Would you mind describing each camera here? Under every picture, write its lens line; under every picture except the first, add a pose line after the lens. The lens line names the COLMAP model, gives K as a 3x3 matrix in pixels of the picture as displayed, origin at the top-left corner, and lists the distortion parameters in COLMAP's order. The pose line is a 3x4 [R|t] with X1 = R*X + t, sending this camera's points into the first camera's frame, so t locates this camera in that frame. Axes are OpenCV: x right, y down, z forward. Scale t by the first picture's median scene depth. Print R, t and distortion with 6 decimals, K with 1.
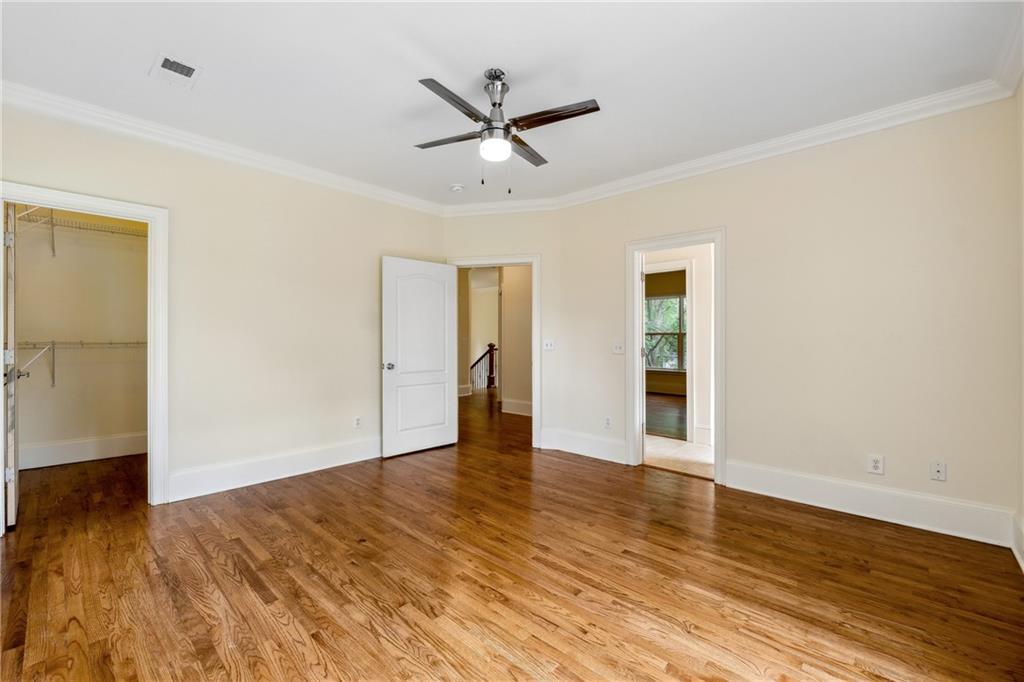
lens RADIAL K [[426.3, 0, 509.6], [0, 426.3, 333.7], [0, 0, 1]] dist [-0.010679, 0.000149]
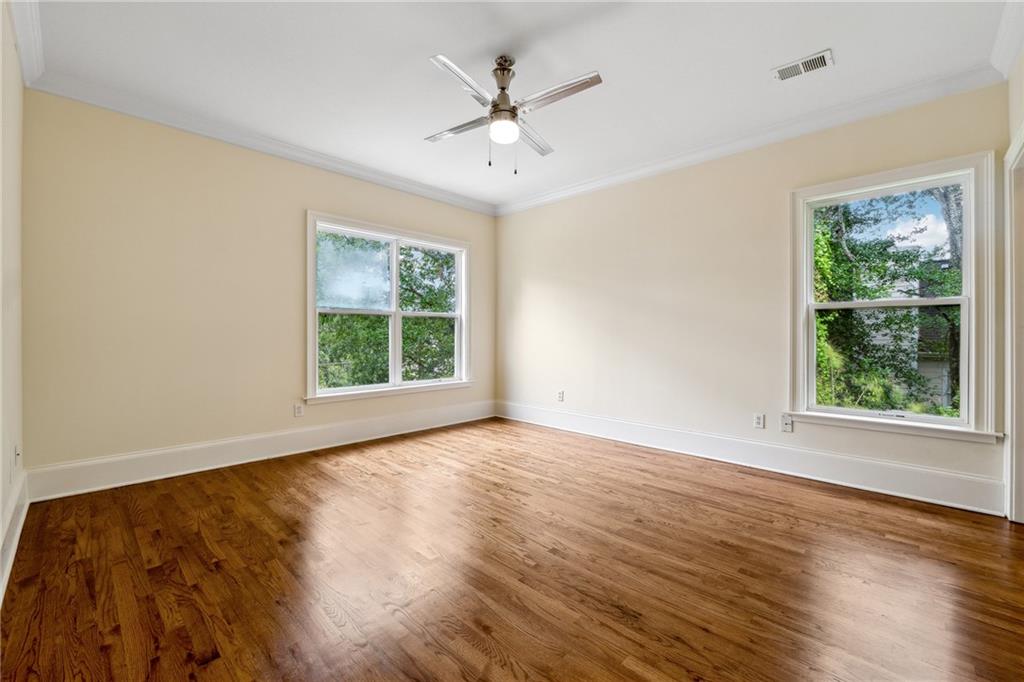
lens RADIAL K [[426.3, 0, 509.6], [0, 426.3, 333.7], [0, 0, 1]] dist [-0.010679, 0.000149]
pose [[-0.999728, -0.007428, 0.022094, -0.070158], [-0.007630, 0.999930, -0.009071, 0.069521], [-0.022025, -0.009237, -0.999715, 2.004297]]
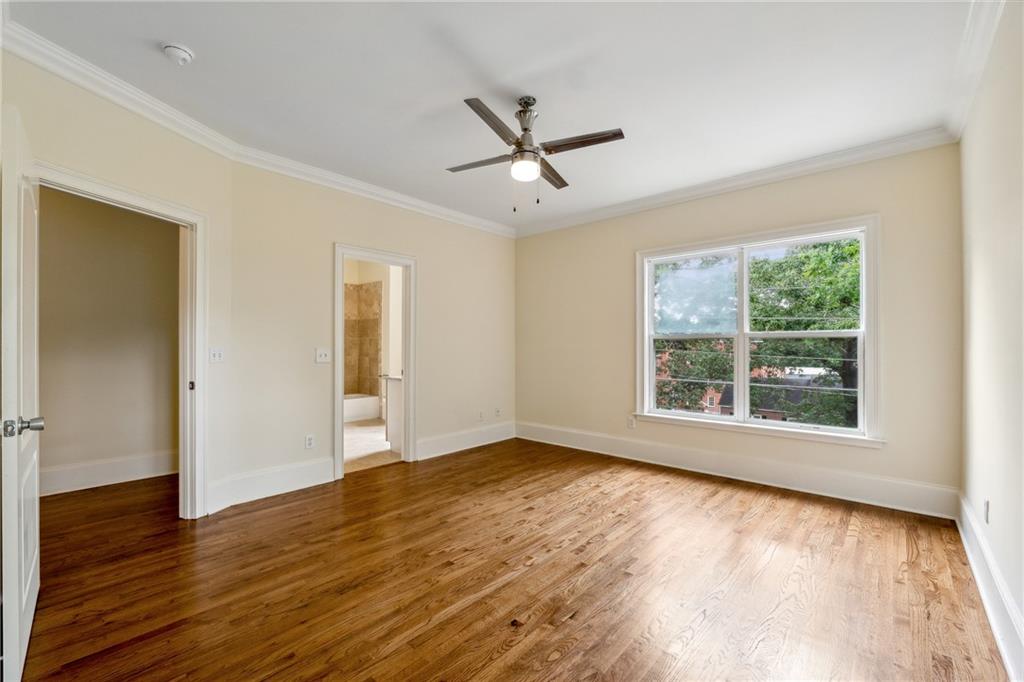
lens RADIAL K [[428.6, 0, 512.0], [0, 428.6, 341.0], [0, 0, 1]] dist [-0.015960, -0.000029]
pose [[-0.016986, 0.006320, 0.999836, -1.092704], [-0.011155, 0.999917, -0.006510, 0.006186], [-0.999793, -0.011264, -0.016914, 1.032420]]
